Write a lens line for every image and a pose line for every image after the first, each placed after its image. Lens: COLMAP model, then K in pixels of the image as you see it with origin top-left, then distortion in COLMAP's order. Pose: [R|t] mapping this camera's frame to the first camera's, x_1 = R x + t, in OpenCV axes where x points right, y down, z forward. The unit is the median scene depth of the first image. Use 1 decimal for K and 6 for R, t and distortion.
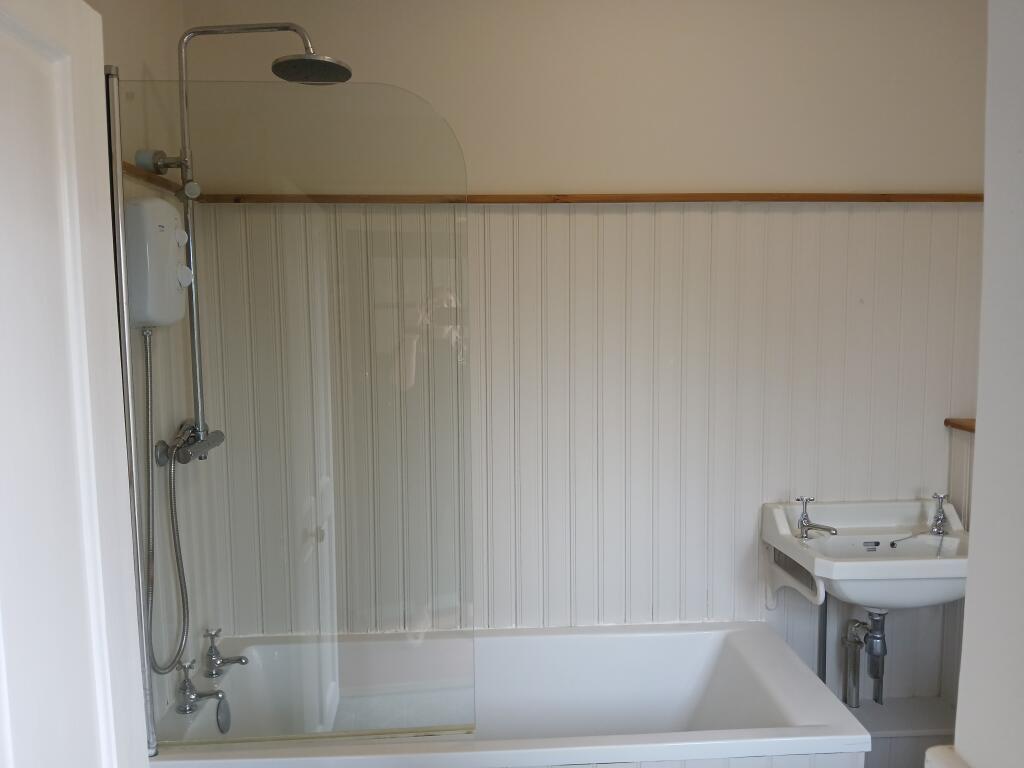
lens RADIAL K [[796.1, 0, 512.0], [0, 796.1, 384.0], [0, 0, 1]] dist [-0.017931, -0.003545]
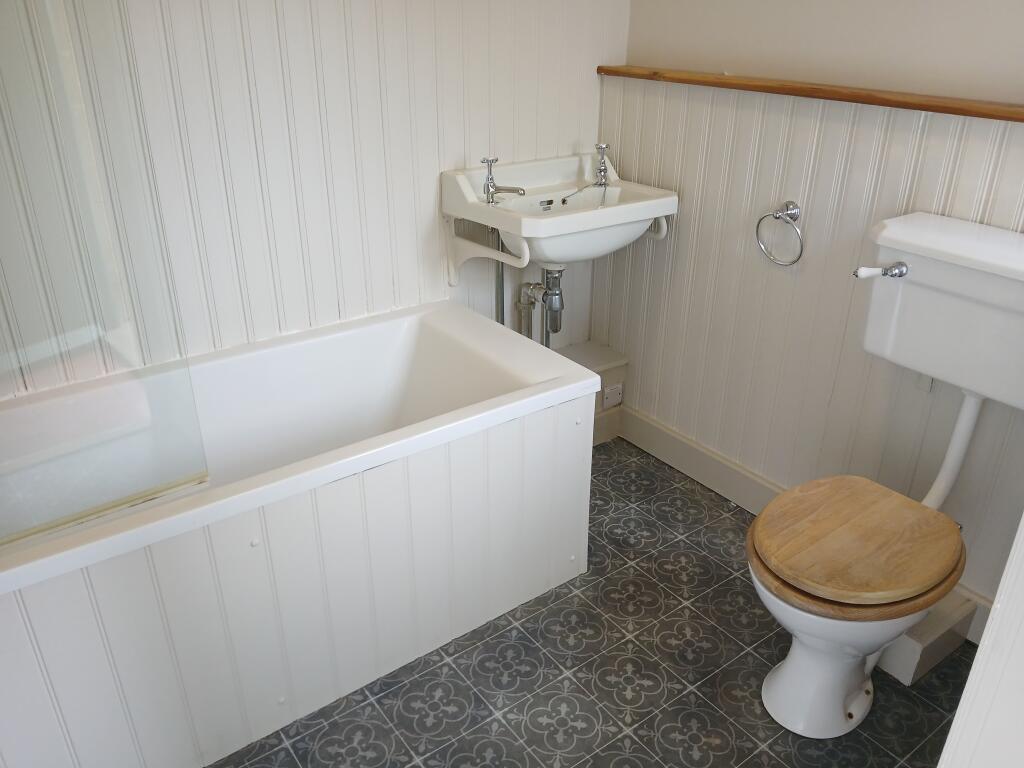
lens RADIAL K [[803.2, 0, 512.0], [0, 803.2, 384.0], [0, 0, 1]] dist [0.029182, -0.002414]
pose [[0.838718, -0.224050, 0.496340, -0.130142], [0.040092, 0.934373, 0.354033, 0.055719], [-0.543088, -0.277035, 0.792658, 0.163893]]
